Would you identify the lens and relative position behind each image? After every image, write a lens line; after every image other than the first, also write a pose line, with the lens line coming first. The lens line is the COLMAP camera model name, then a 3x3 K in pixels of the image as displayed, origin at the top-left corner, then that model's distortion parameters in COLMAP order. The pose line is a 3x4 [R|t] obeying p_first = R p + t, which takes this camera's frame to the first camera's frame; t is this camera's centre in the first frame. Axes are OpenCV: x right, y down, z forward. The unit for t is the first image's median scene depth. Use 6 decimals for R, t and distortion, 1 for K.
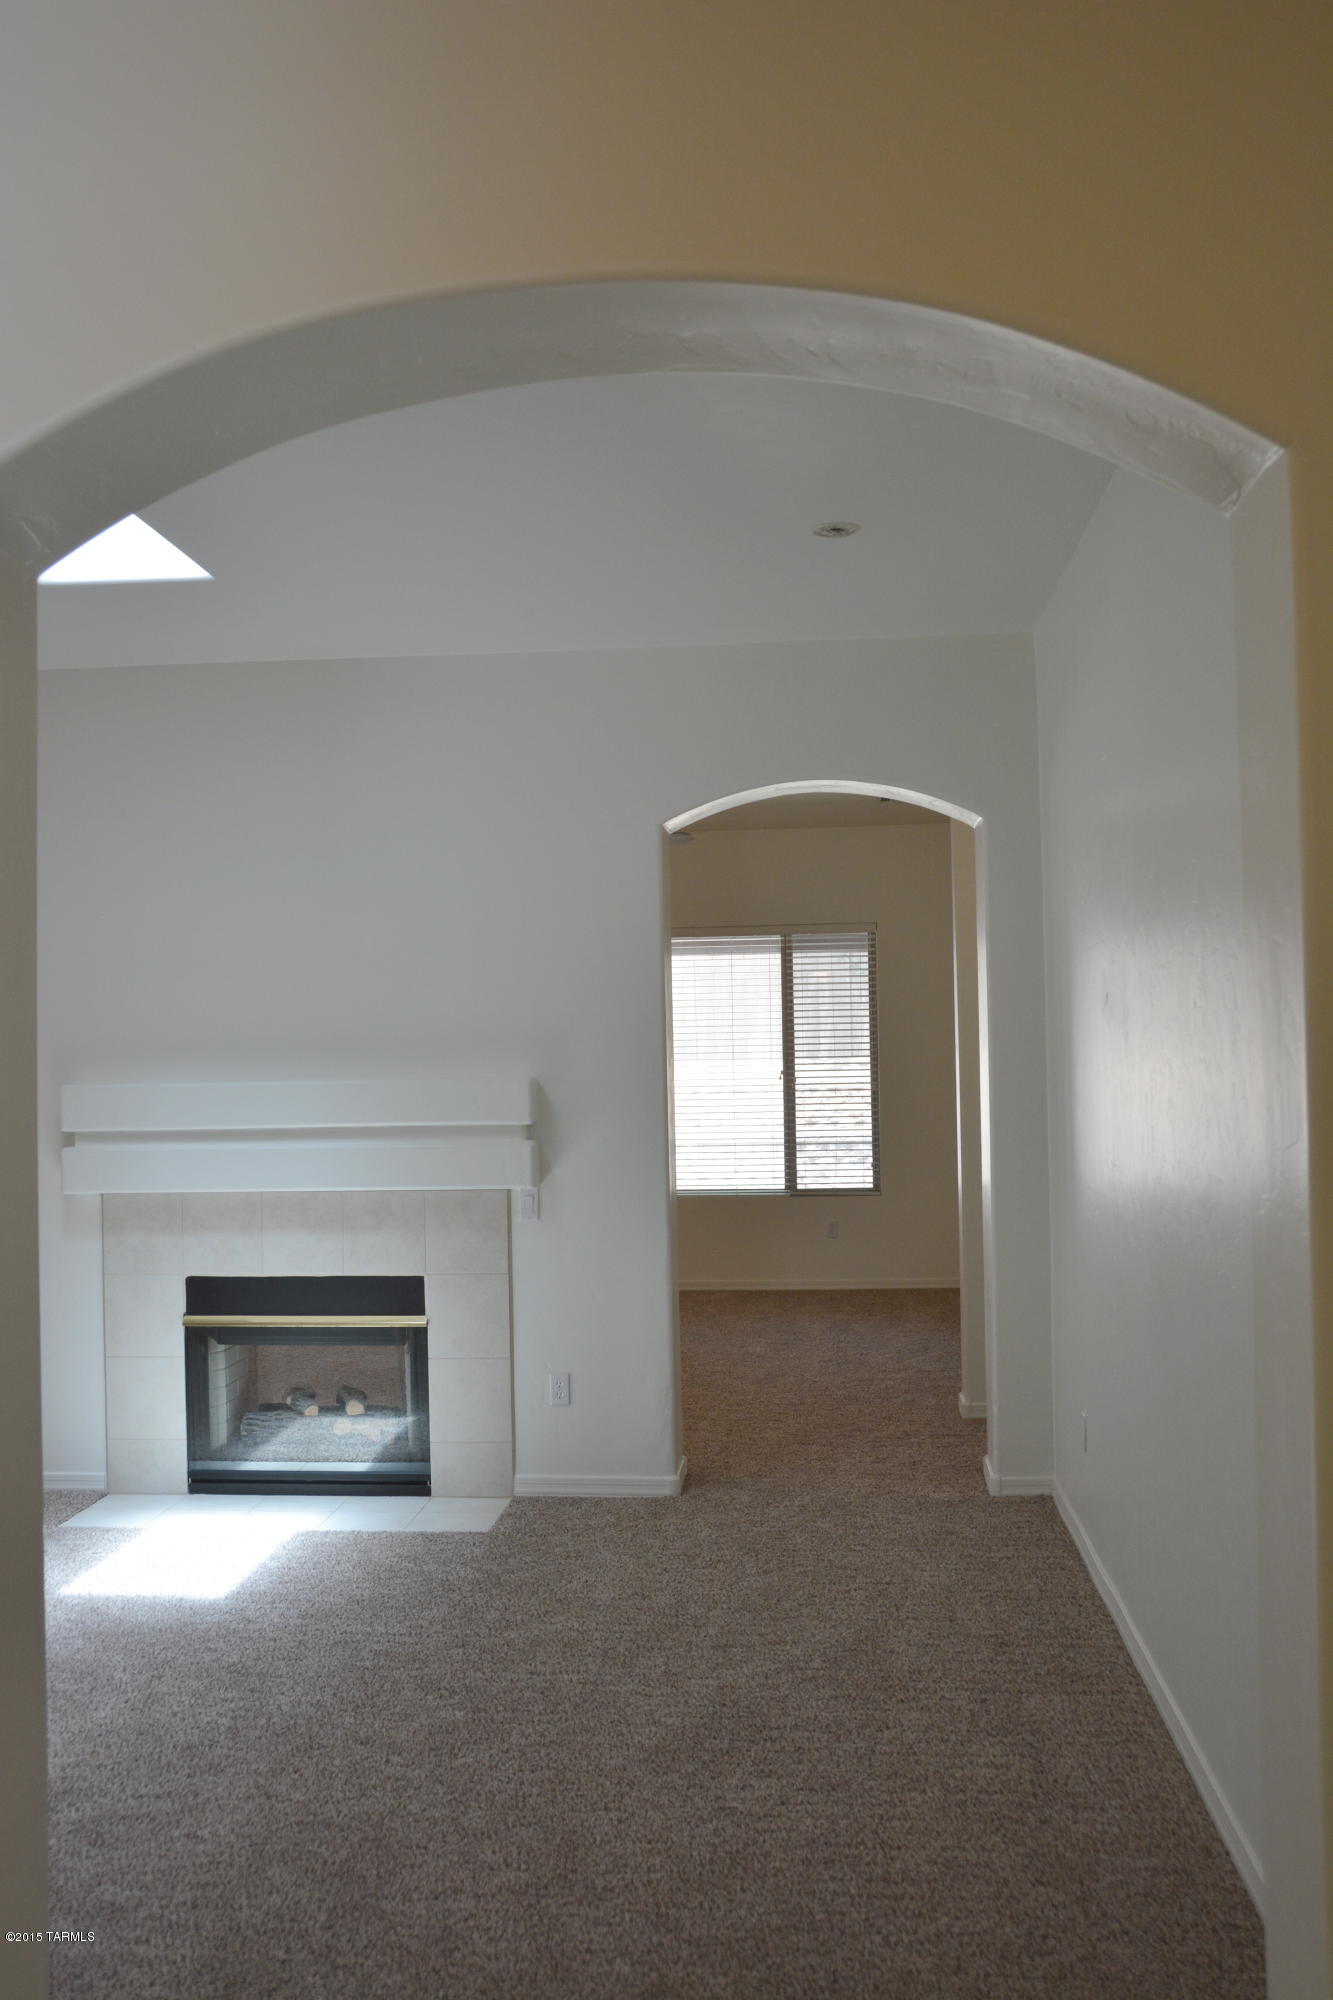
lens RADIAL K [[1656.8, 0, 666.5], [0, 1656.8, 1000.0], [0, 0, 1]] dist [-0.133467, 0.151235]
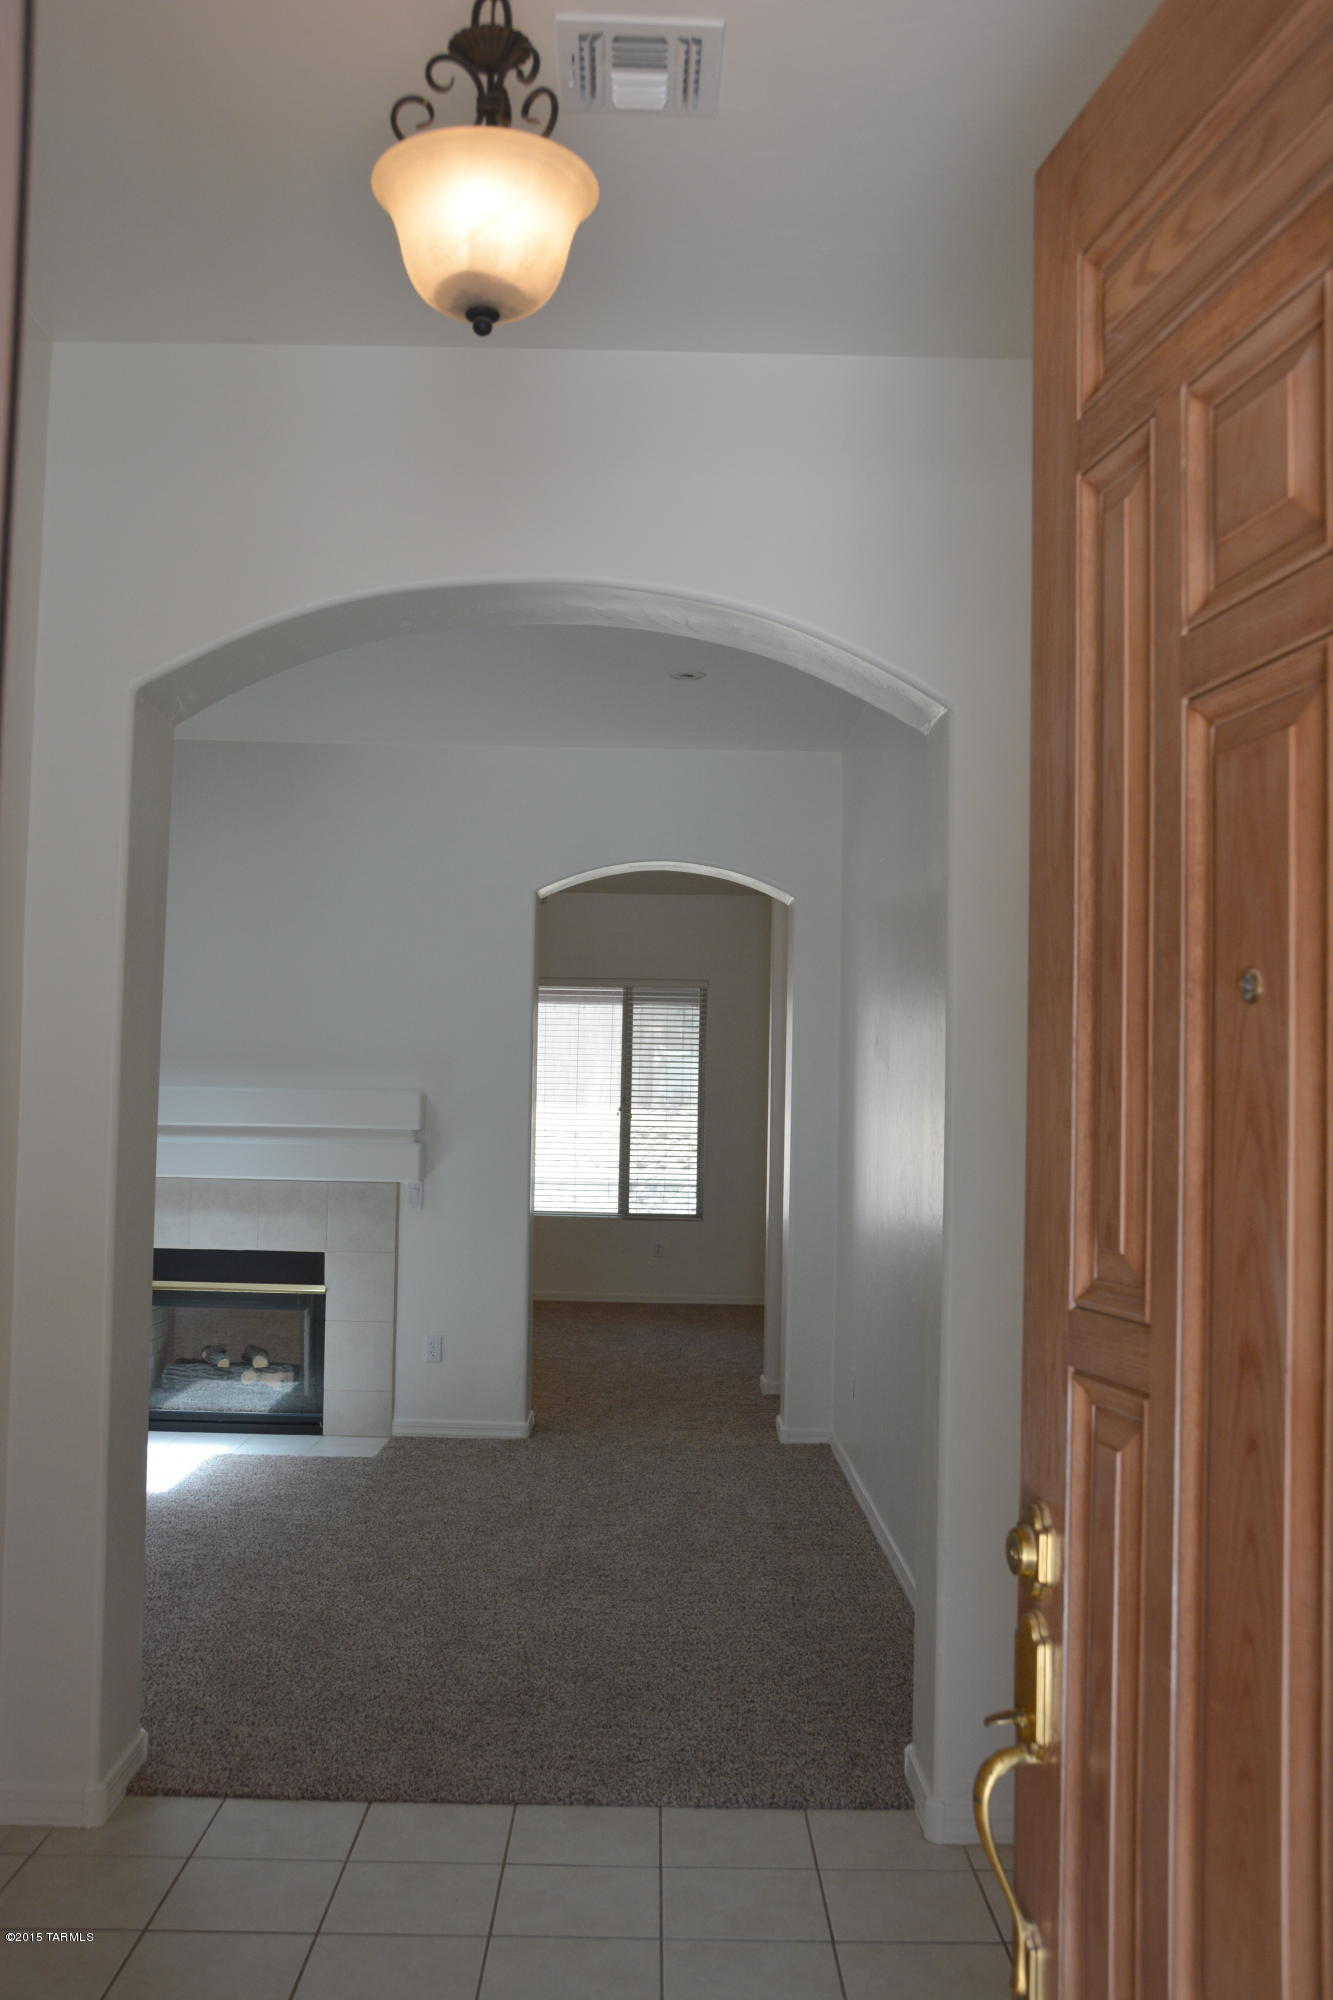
lens RADIAL K [[1656.8, 0, 666.5], [0, 1656.8, 1000.0], [0, 0, 1]] dist [-0.133467, 0.151235]
pose [[0.994041, 0.044603, 0.099464, -0.025918], [-0.041230, 0.998511, -0.035713, 0.015165], [-0.100909, 0.031400, 0.994400, -0.236227]]
